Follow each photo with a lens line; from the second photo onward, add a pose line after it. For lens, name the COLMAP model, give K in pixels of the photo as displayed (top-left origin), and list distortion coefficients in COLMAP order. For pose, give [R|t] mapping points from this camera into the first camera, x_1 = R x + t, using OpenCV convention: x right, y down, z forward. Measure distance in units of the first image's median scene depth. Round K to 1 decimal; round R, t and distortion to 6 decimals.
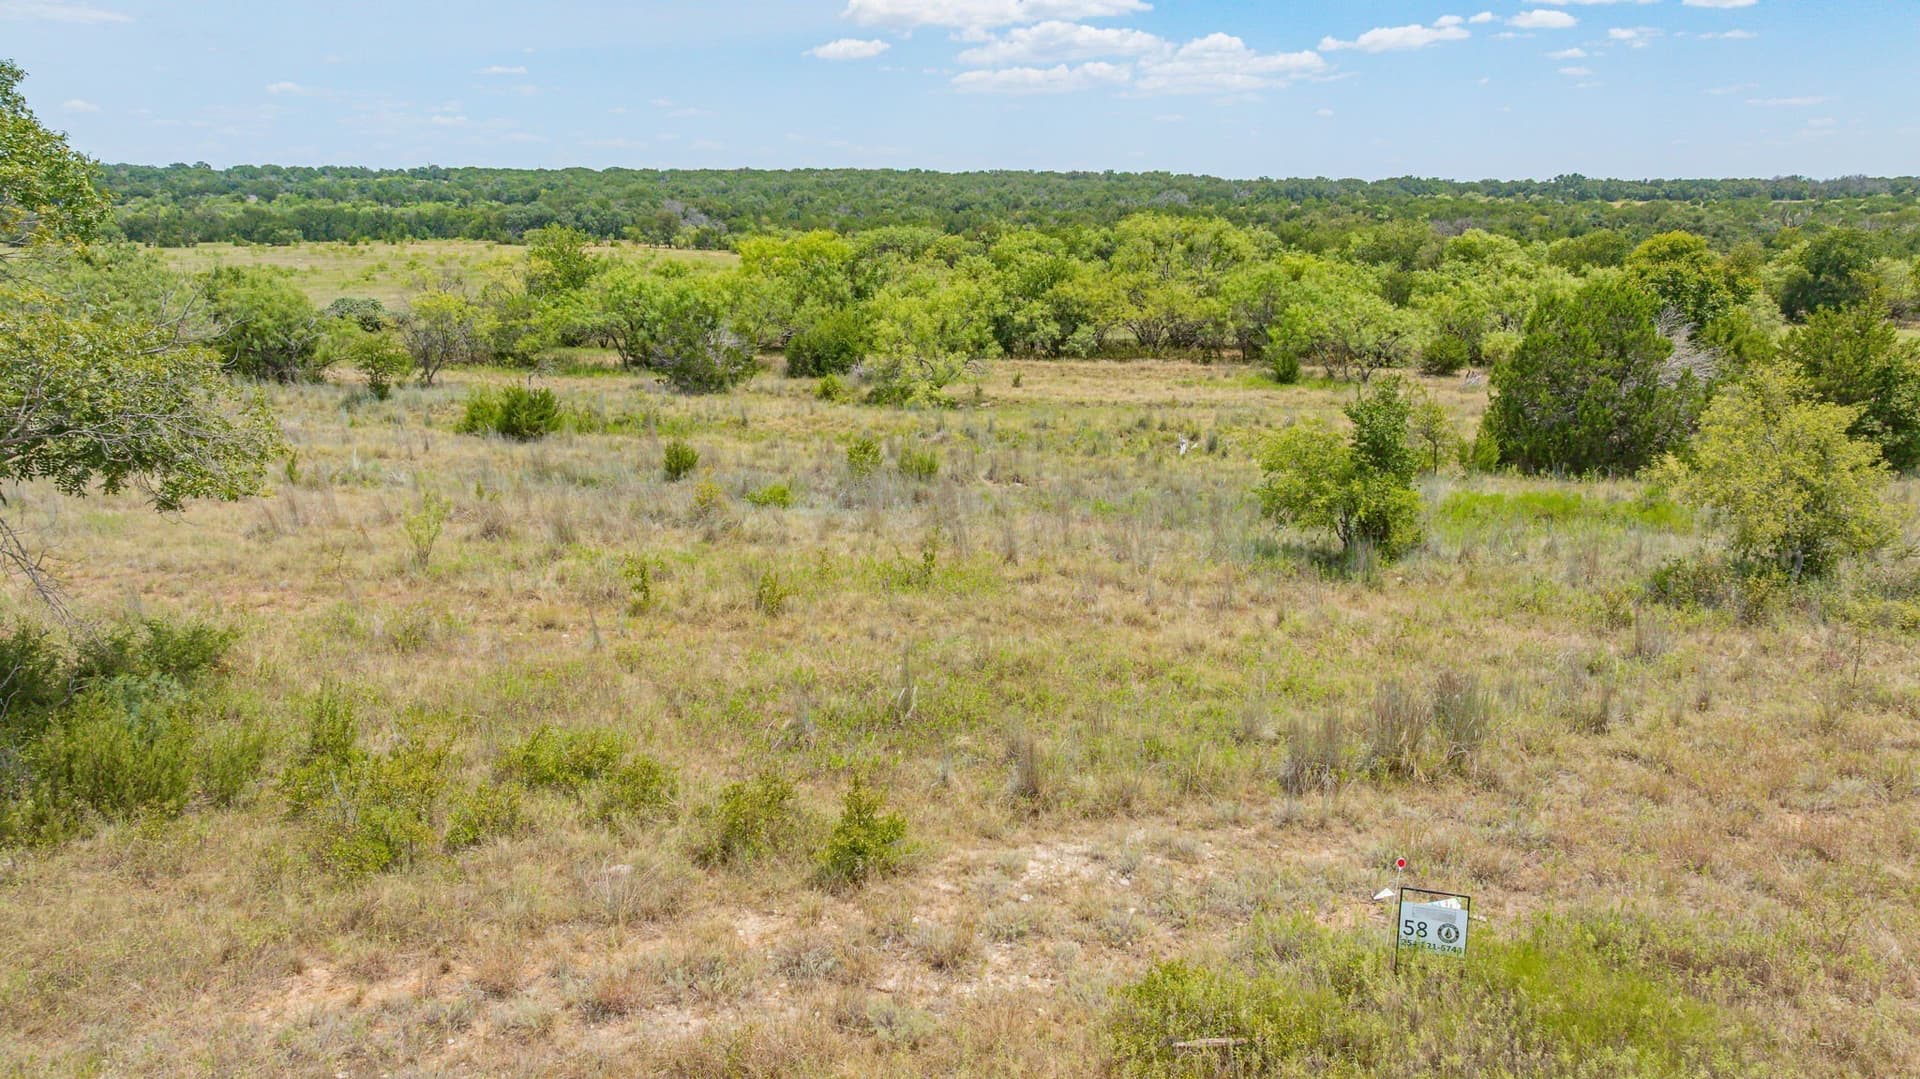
lens RADIAL K [[1354.9, 0, 956.3], [0, 1354.9, 525.9], [0, 0, 1]] dist [-0.037659, 0.031286]
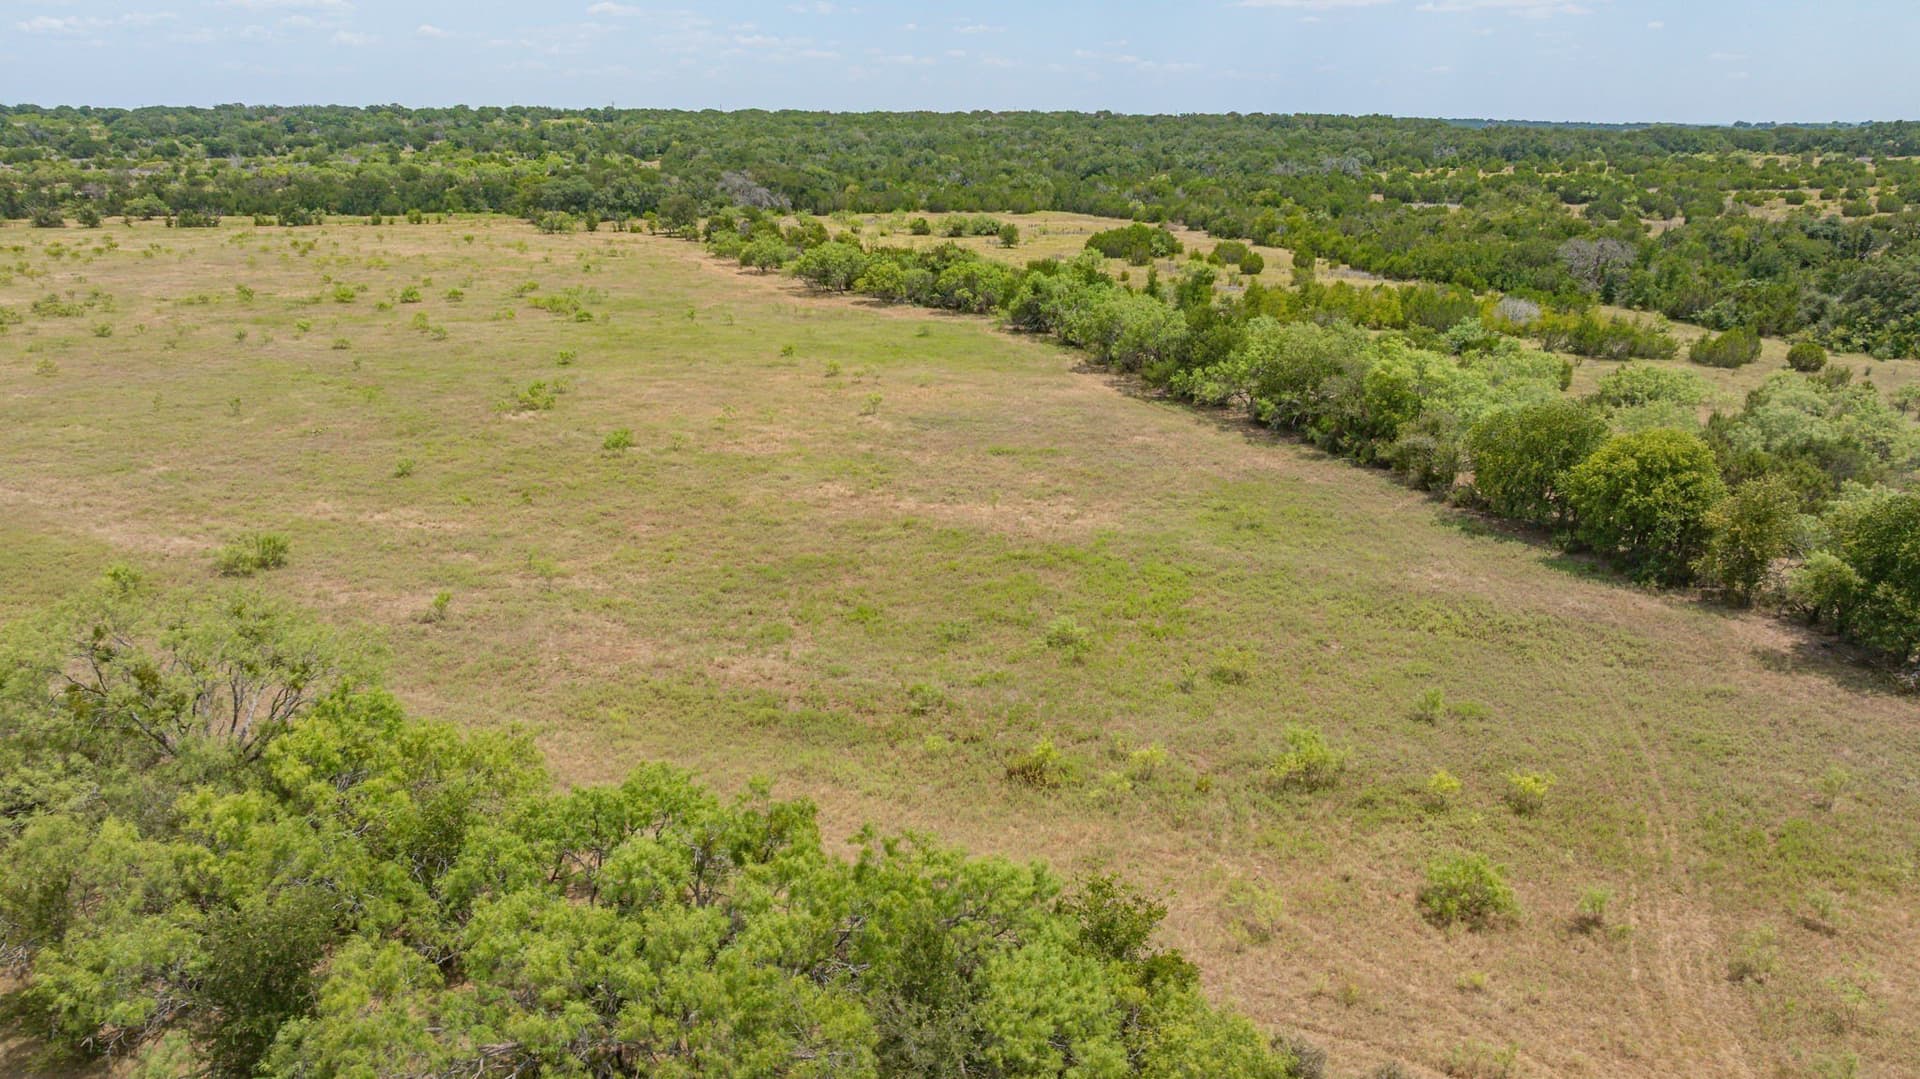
lens RADIAL K [[1354.9, 0, 956.1], [0, 1354.9, 535.4], [0, 0, 1]] dist [-0.037659, 0.031286]
pose [[0.979632, 0.060058, -0.191607, 0.146187], [-0.047689, 0.996509, 0.068529, -0.081668], [0.195054, -0.057995, 0.979076, 0.159955]]
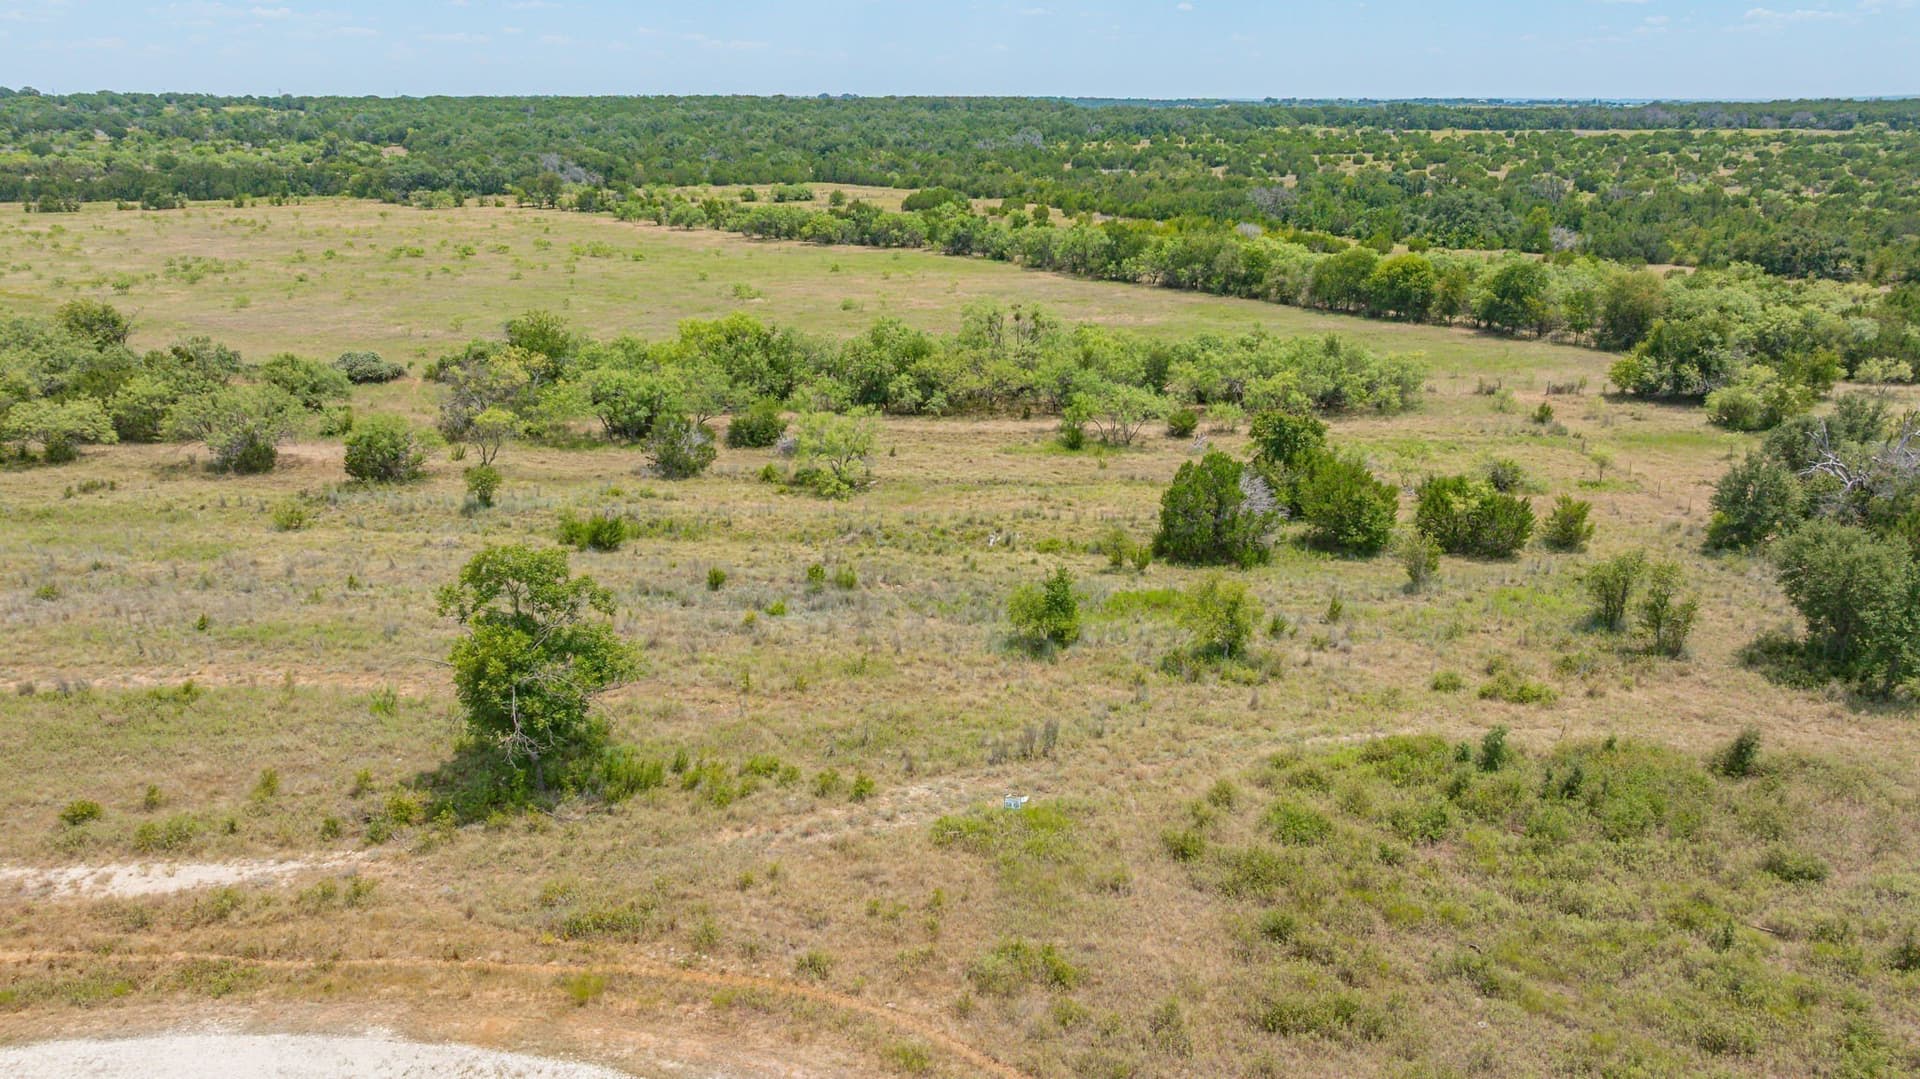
lens RADIAL K [[1354.9, 0, 954.8], [0, 1354.9, 538.0], [0, 0, 1]] dist [-0.037659, 0.031286]
pose [[0.995274, -0.032036, 0.091675, -0.005273], [0.024599, 0.996400, 0.081134, -0.027525], [-0.093944, -0.078495, 0.992478, -0.097749]]
